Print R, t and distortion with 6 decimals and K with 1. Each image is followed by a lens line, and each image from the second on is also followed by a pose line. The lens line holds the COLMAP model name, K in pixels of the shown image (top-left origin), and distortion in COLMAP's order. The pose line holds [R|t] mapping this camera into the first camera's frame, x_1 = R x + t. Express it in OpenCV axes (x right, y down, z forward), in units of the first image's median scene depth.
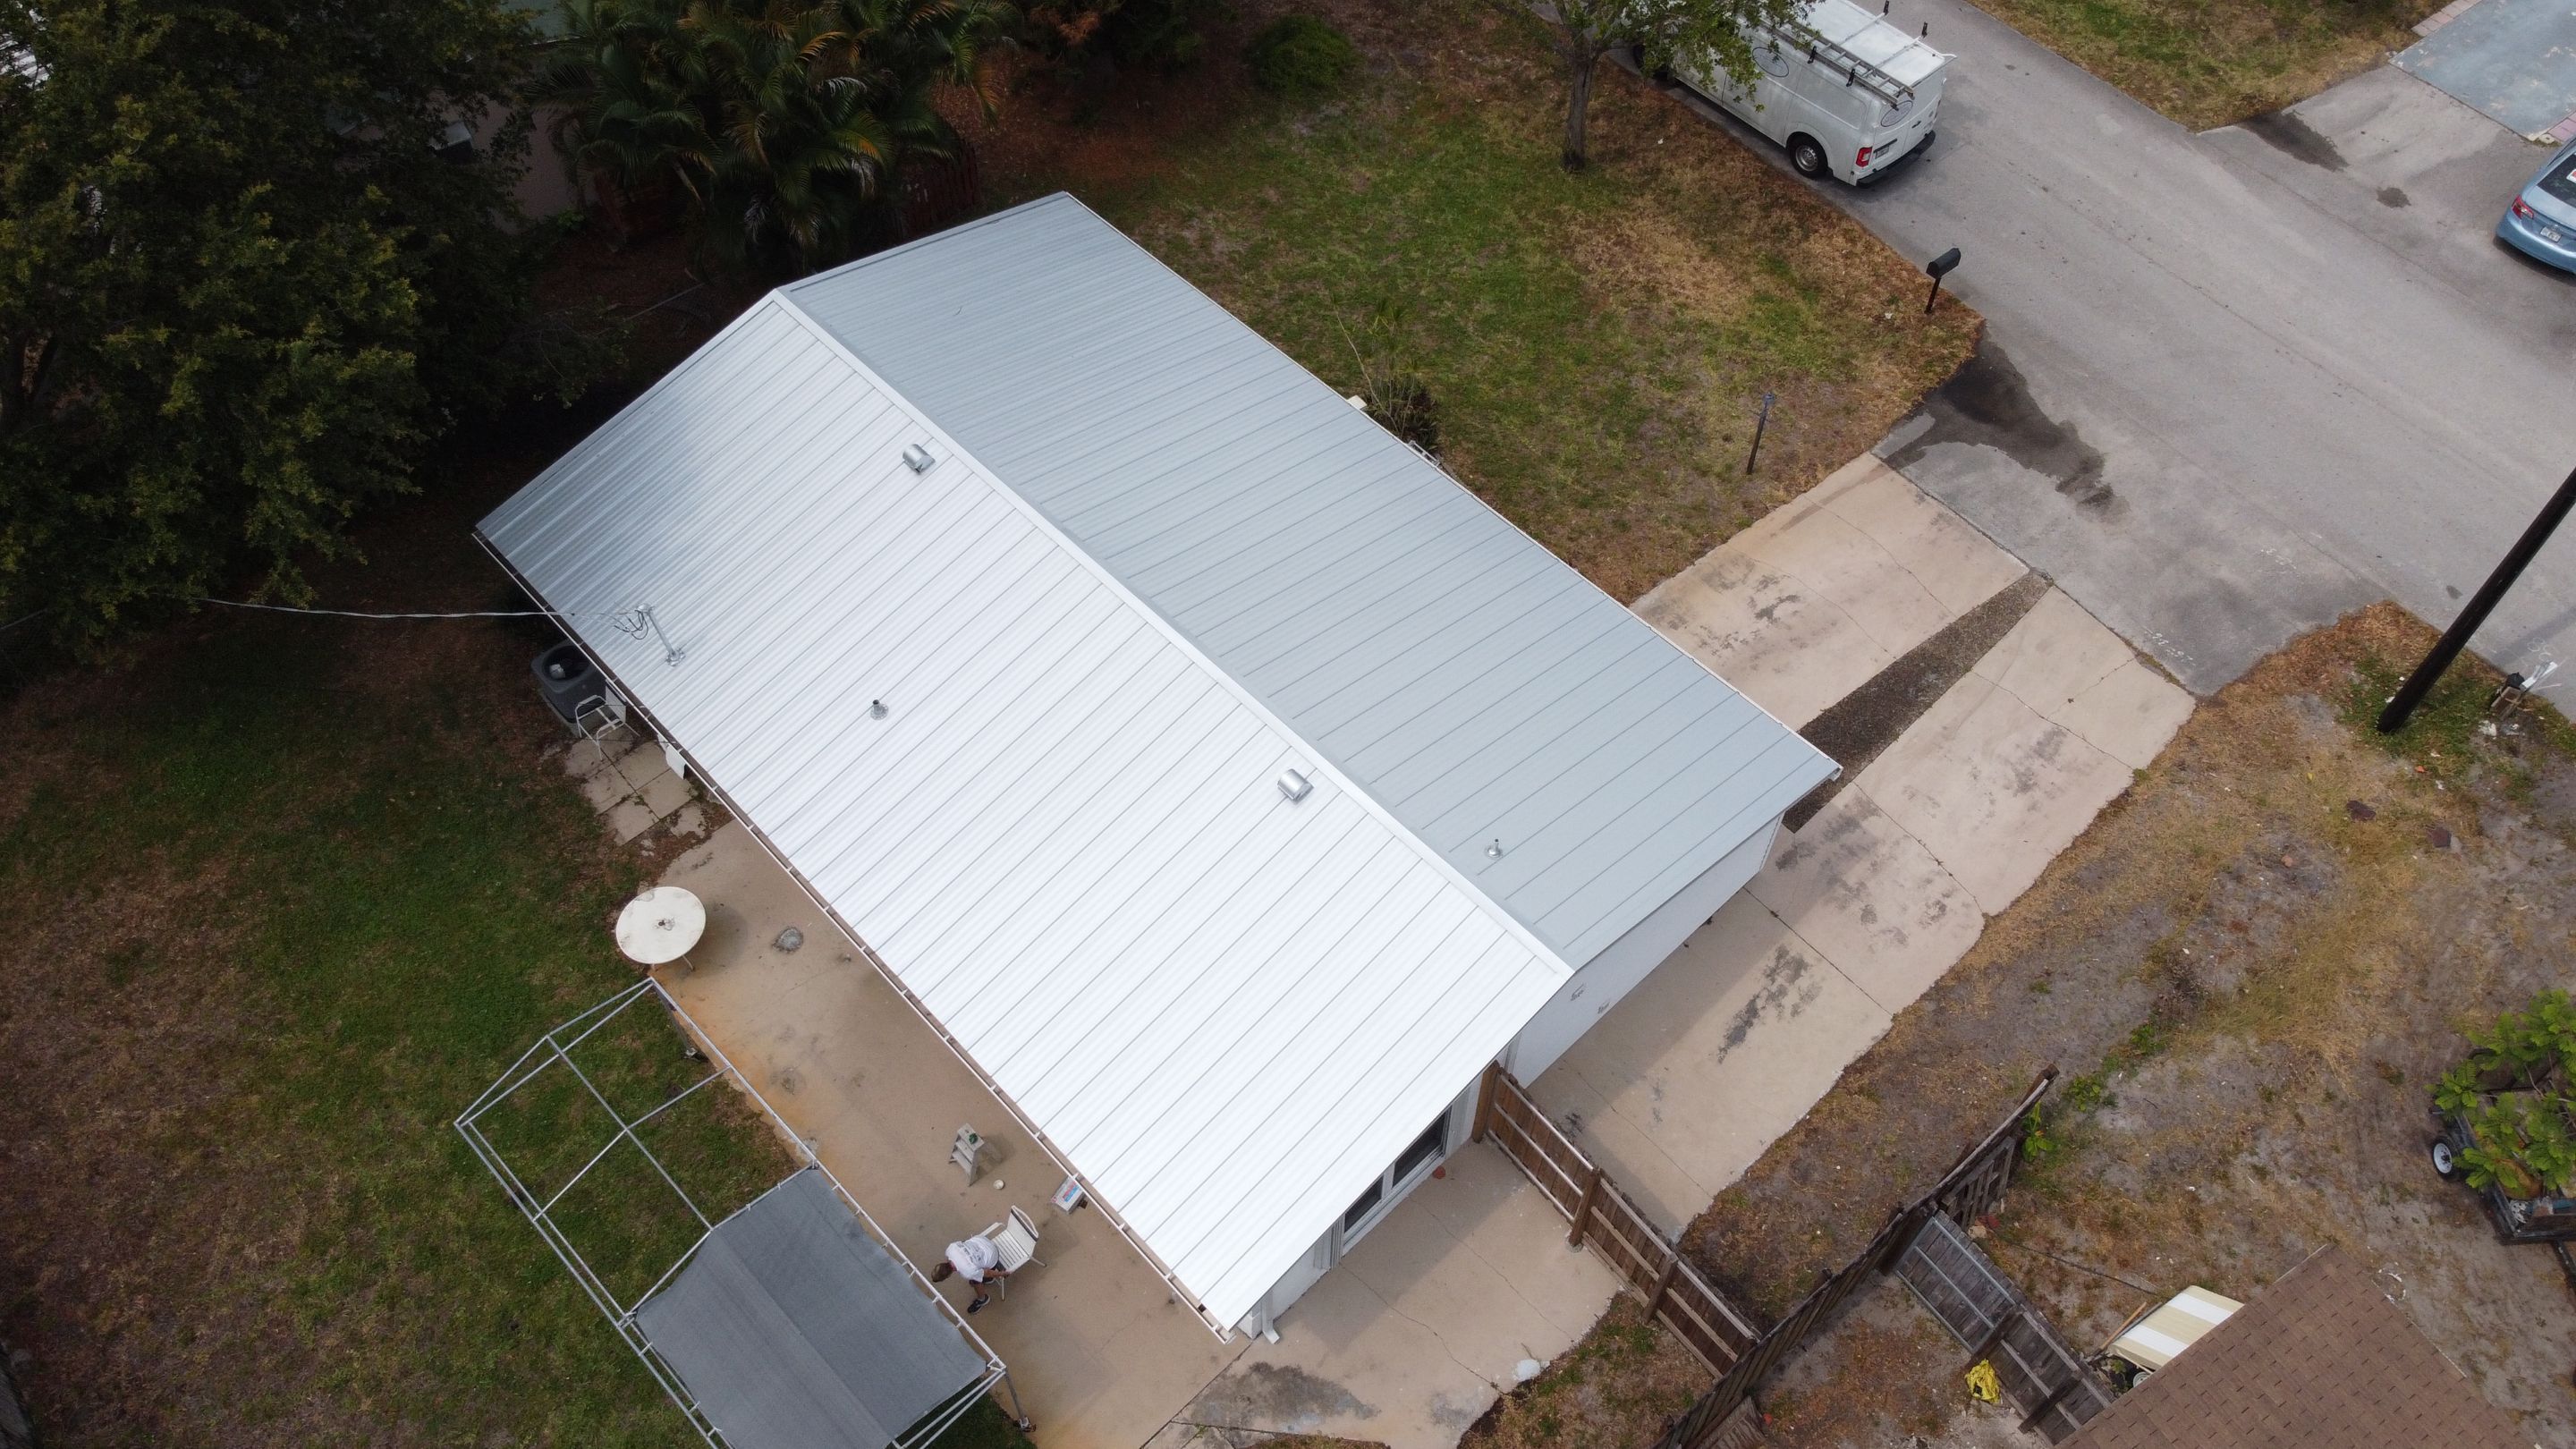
lens RADIAL K [[1950.2, 0, 1282.6], [0, 1950.2, 711.8], [0, 0, 1]] dist [0.000439, -0.001449]
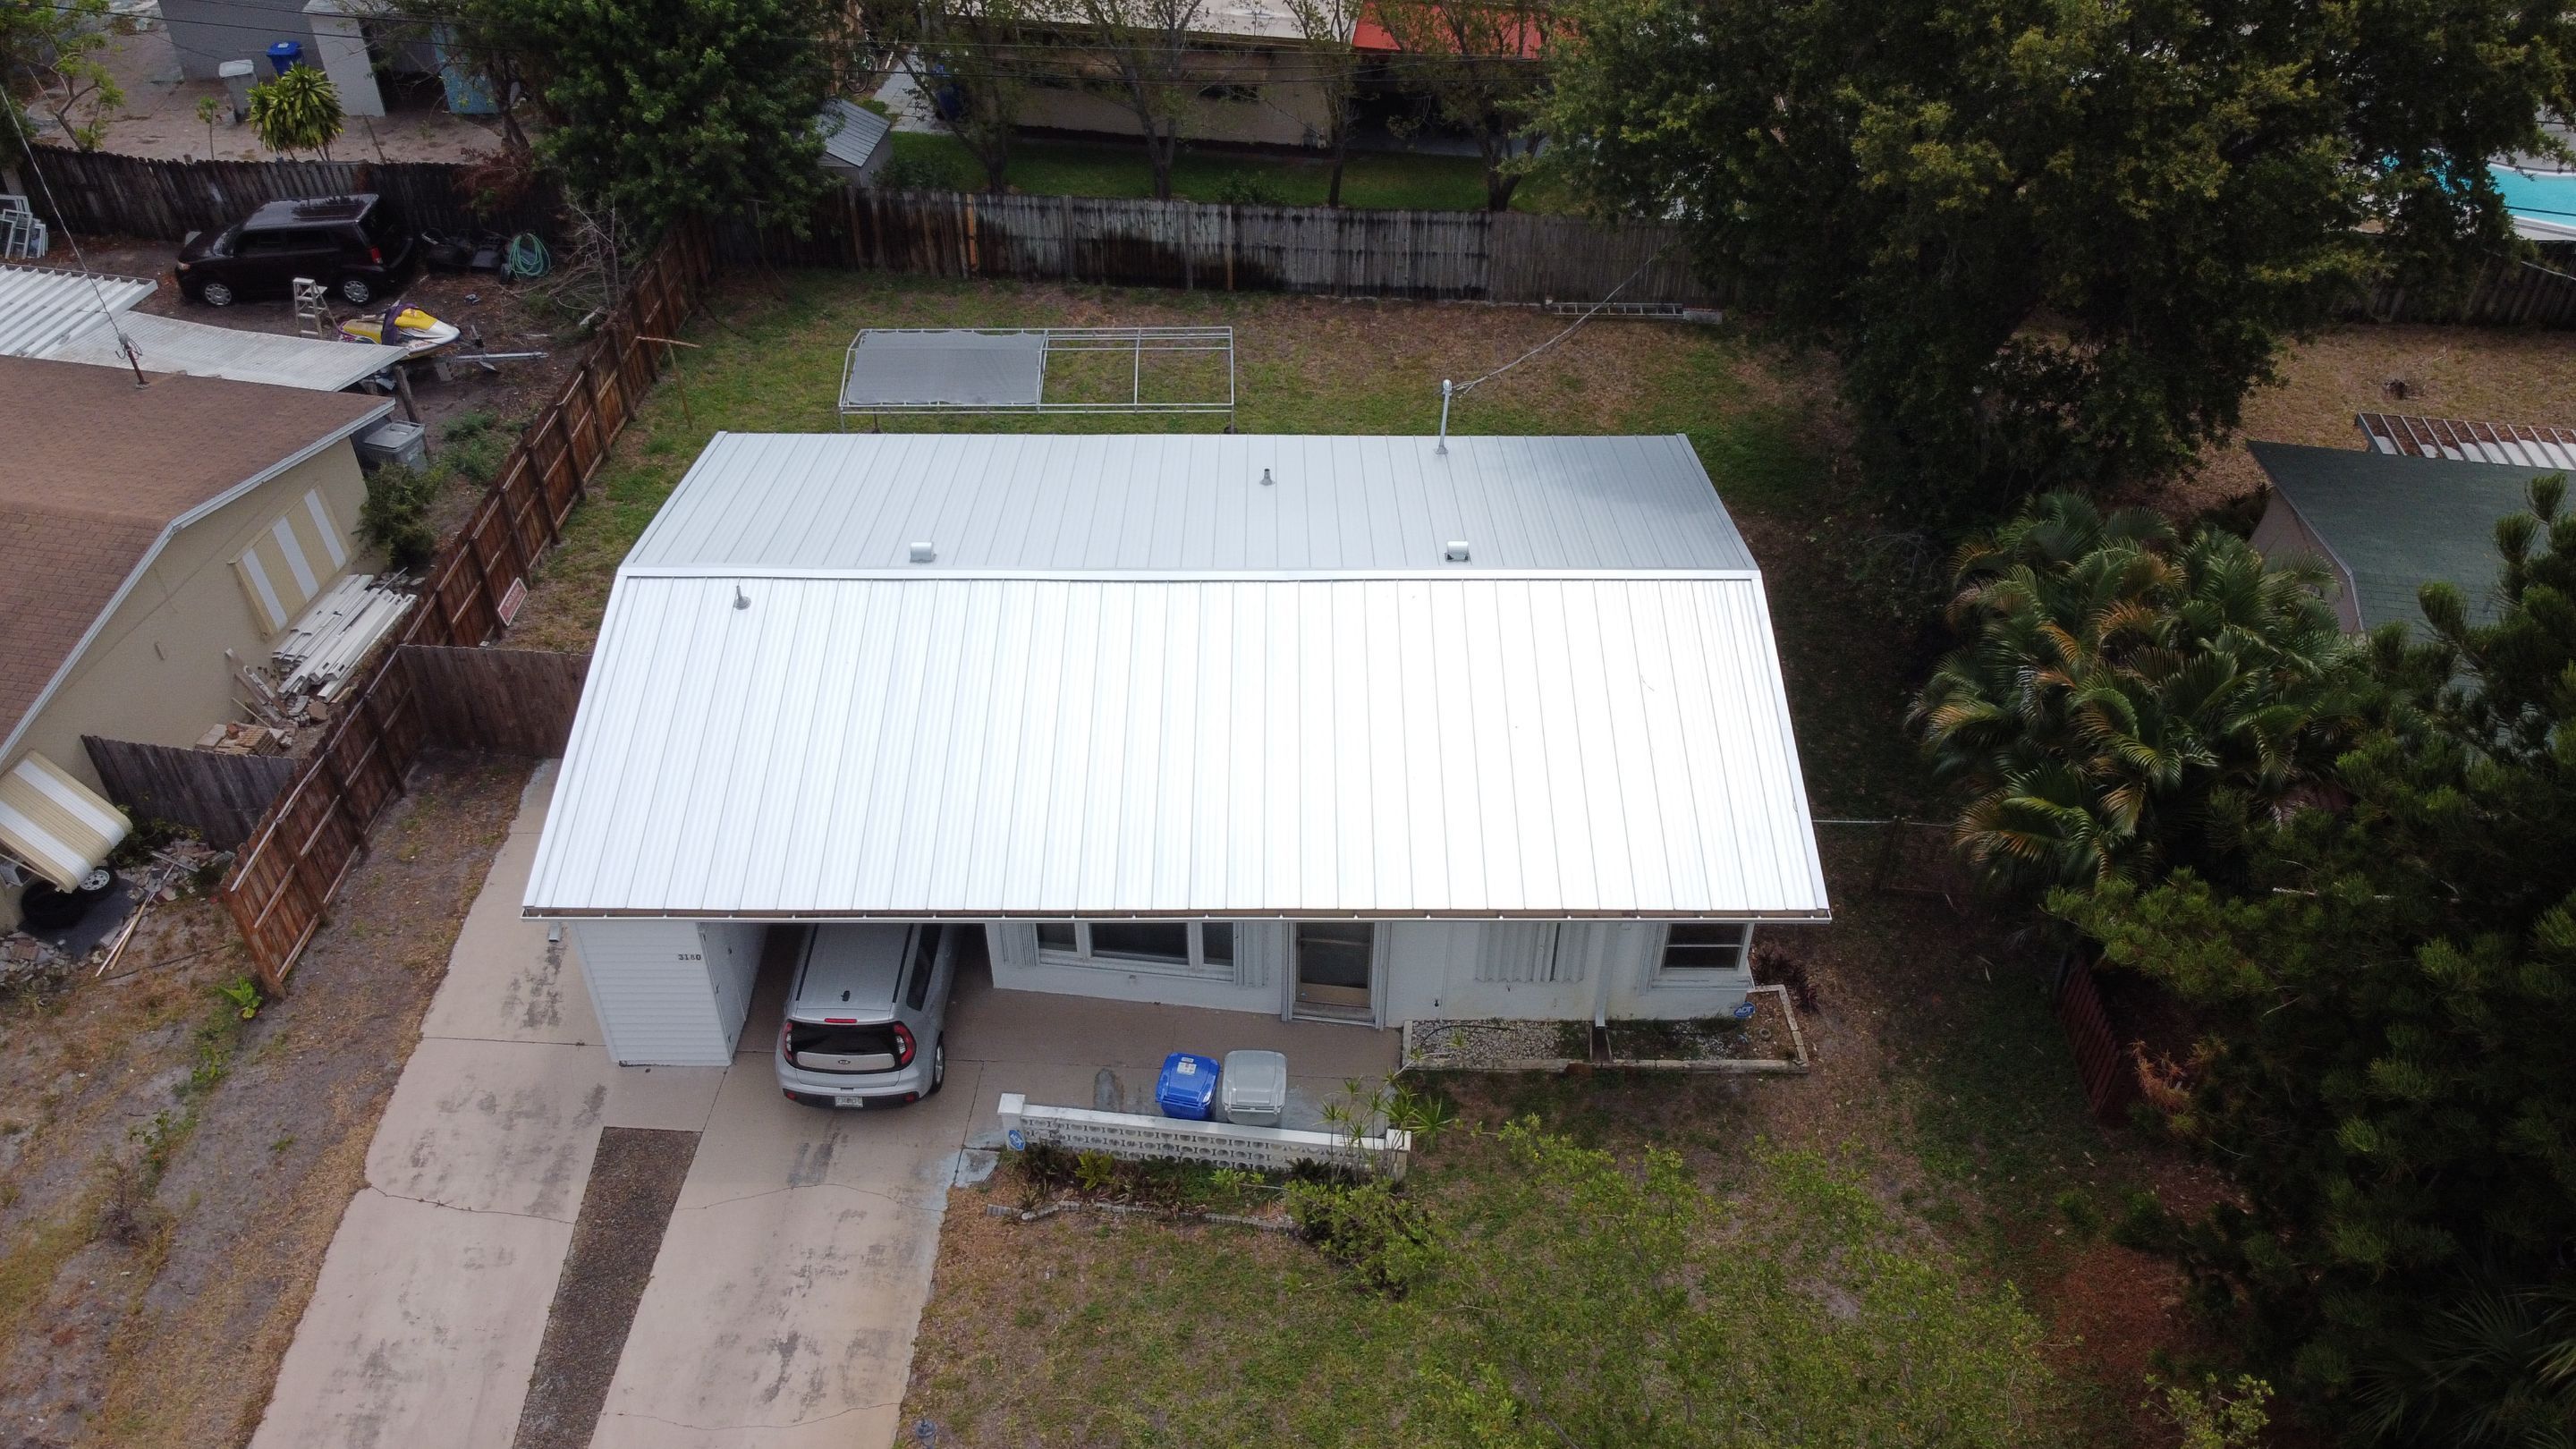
lens RADIAL K [[1950.2, 0, 1284.8], [0, 1950.2, 715.6], [0, 0, 1]] dist [0.000439, -0.001449]
pose [[-0.684337, 0.459507, -0.566160, 0.472872], [-0.594586, 0.097789, 0.798063, -0.850330], [0.422080, 0.882775, 0.206296, 0.800995]]
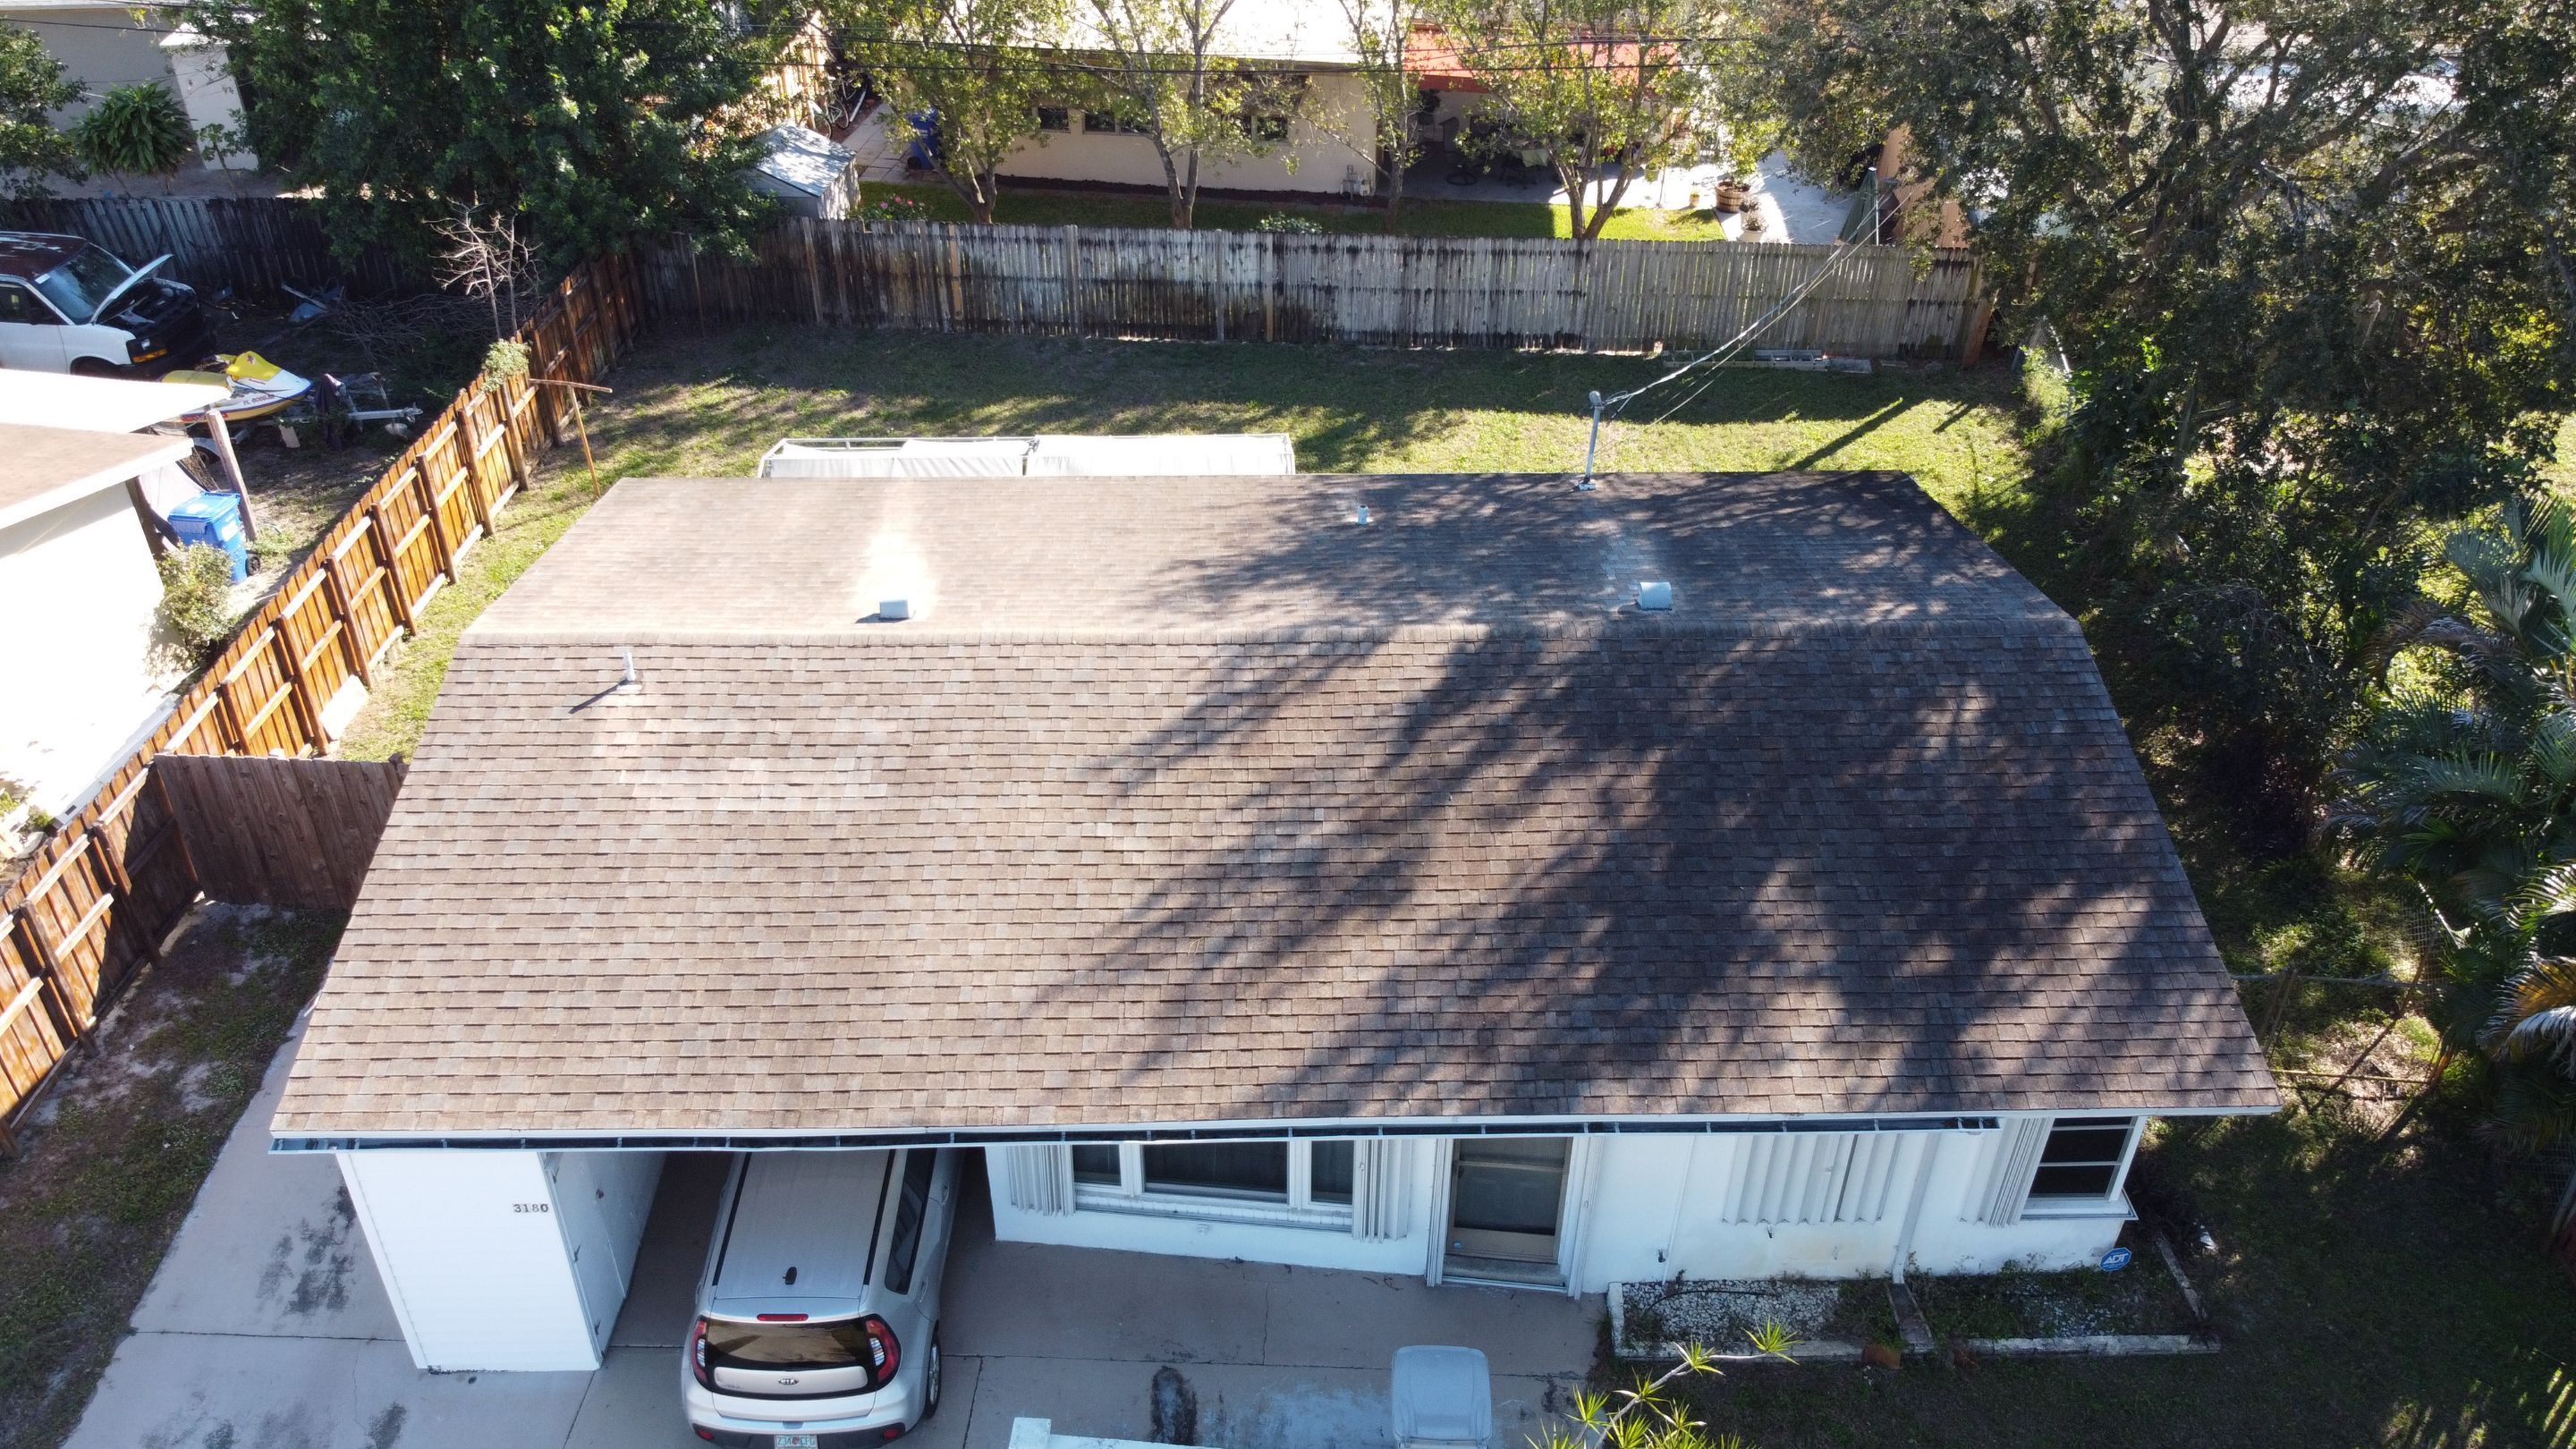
lens RADIAL K [[1950.2, 0, 1279.8], [0, 1950.2, 717.0], [0, 0, 1]] dist [0.000439, -0.001449]
pose [[-0.671178, 0.414899, -0.614311, 0.353343], [-0.603289, 0.175840, 0.777896, -0.580794], [0.430769, 0.892715, 0.132284, 0.855745]]
